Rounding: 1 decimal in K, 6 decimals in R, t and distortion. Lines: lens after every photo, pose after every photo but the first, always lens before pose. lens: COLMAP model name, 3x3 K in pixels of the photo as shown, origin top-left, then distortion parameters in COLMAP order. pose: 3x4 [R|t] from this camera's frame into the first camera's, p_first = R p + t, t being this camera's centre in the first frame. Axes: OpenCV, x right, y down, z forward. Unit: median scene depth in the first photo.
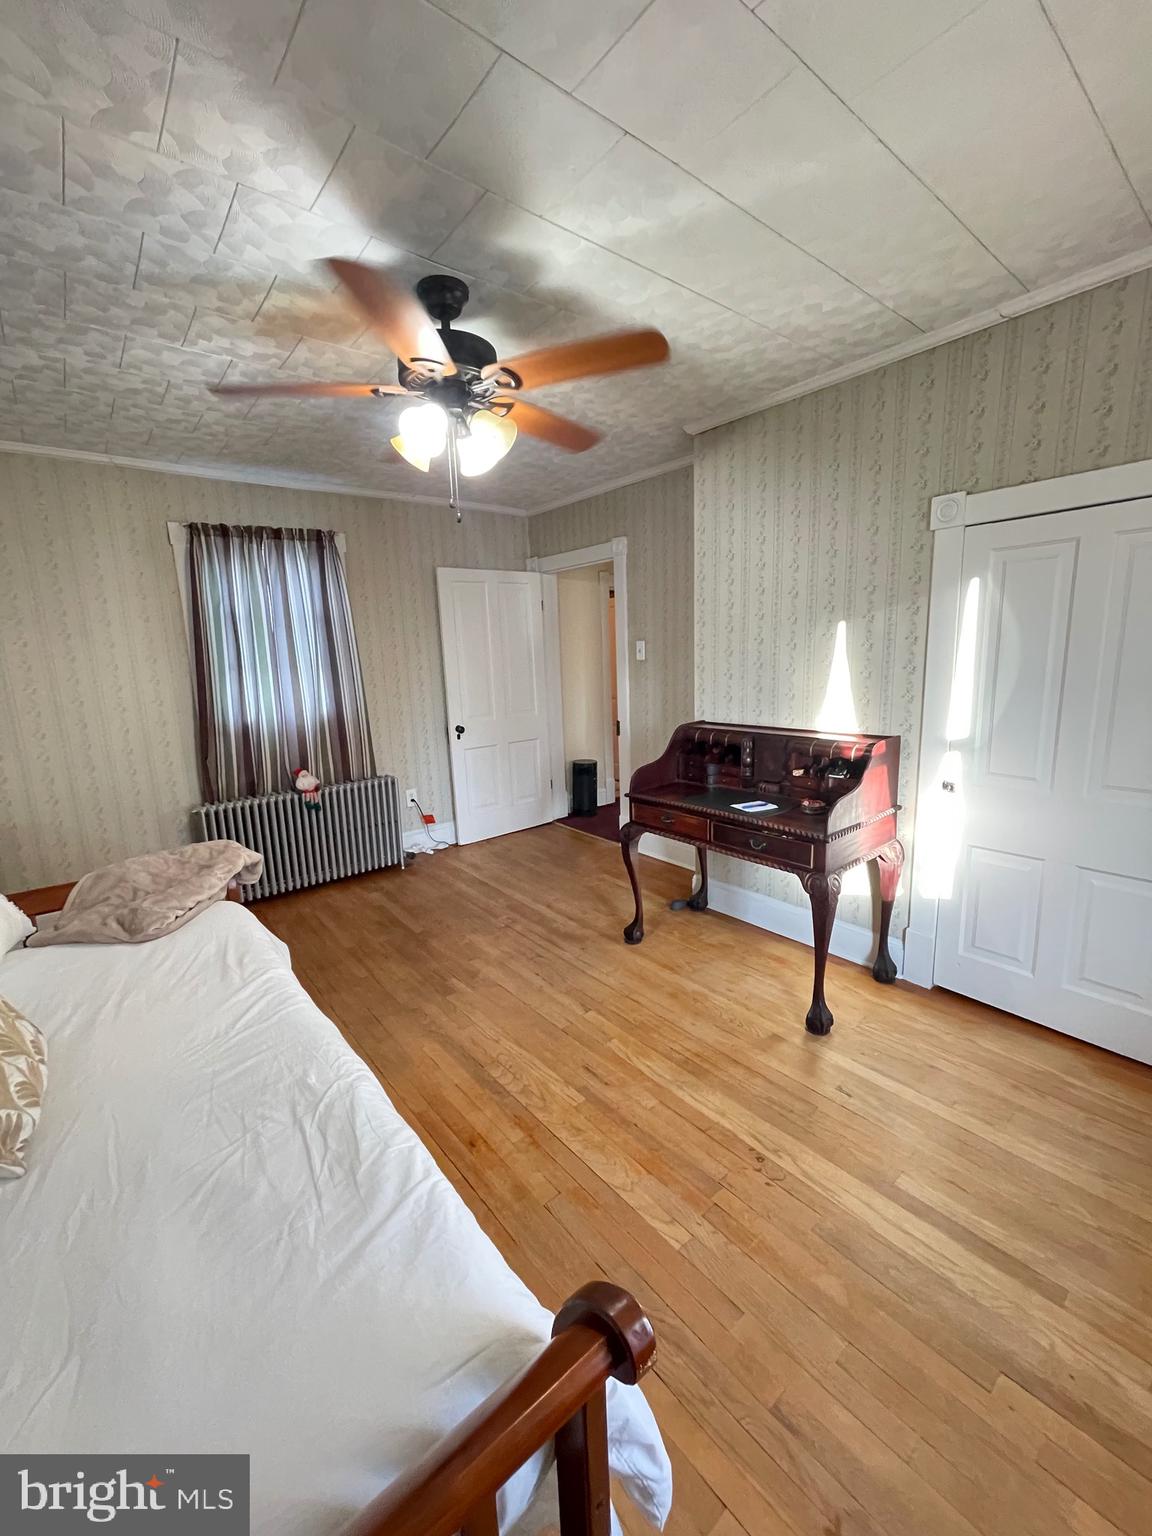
lens RADIAL K [[617.7, 0, 574.2], [0, 617.7, 761.8], [0, 0, 1]] dist [-0.001118, 0.000816]
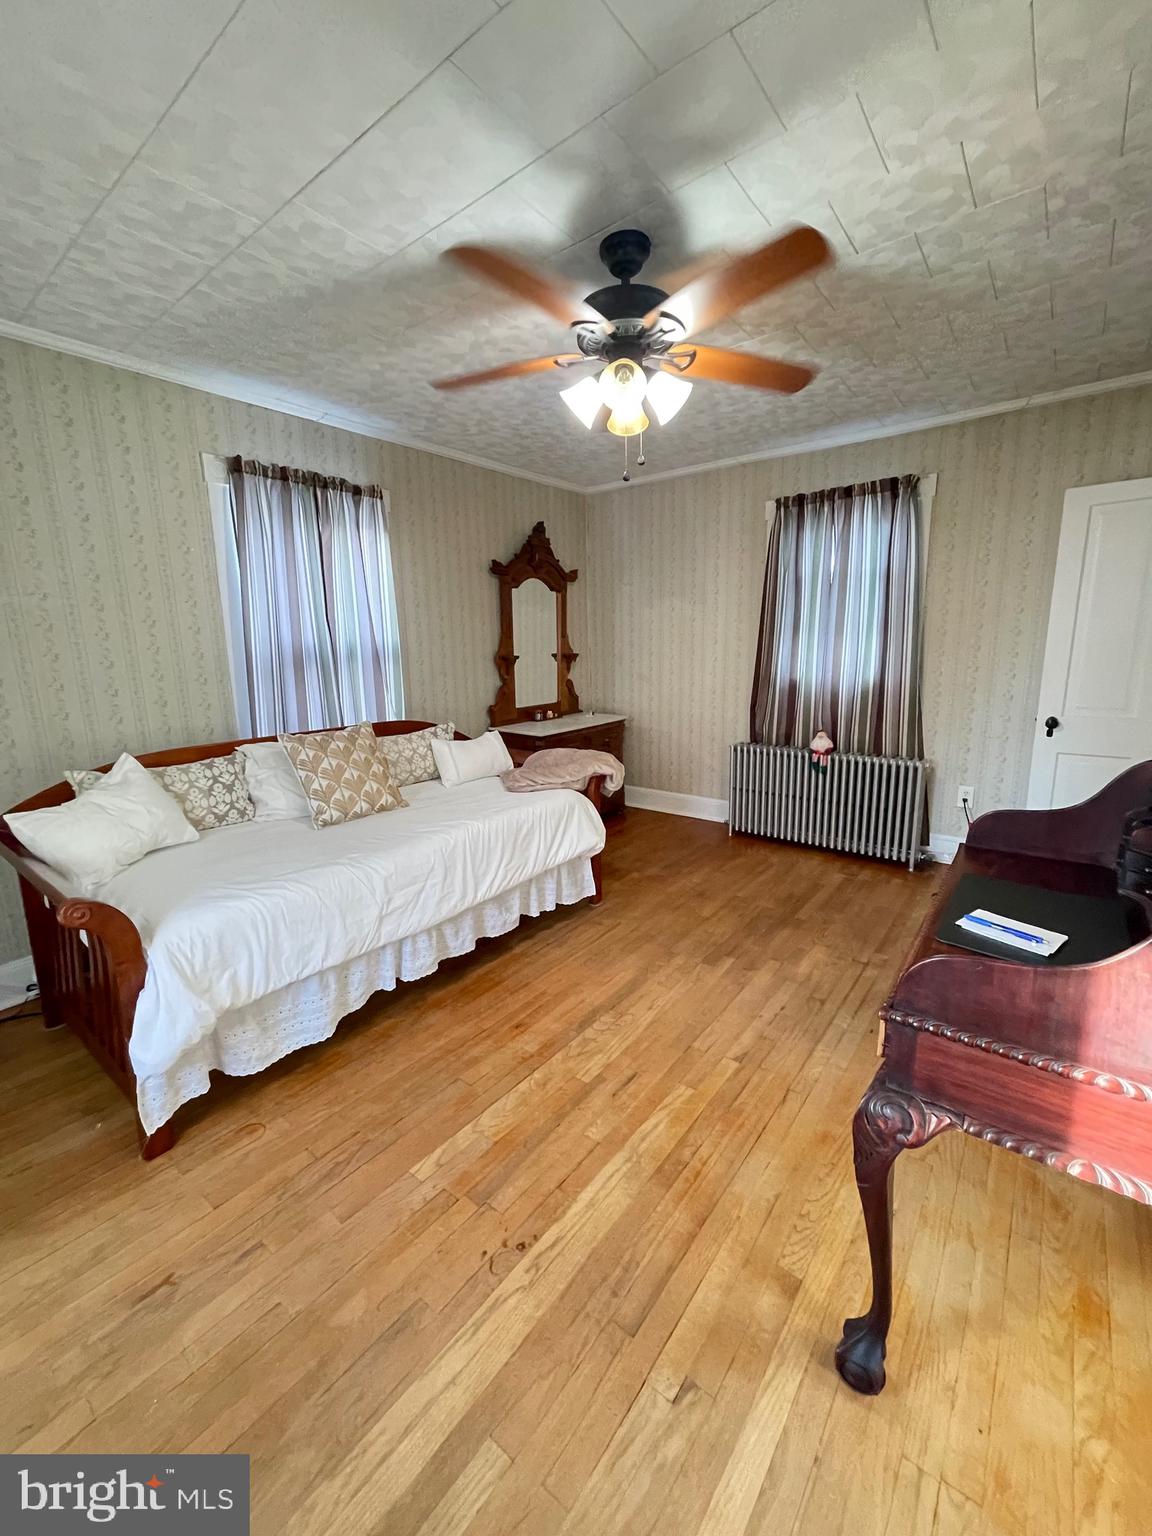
lens RADIAL K [[617.7, 0, 579.6], [0, 617.7, 758.4], [0, 0, 1]] dist [-0.001118, 0.000816]
pose [[0.229190, 0.217547, -0.948760, 0.765303], [-0.168863, 0.968812, 0.181353, -0.104500], [0.958623, 0.118646, 0.258777, 0.642257]]
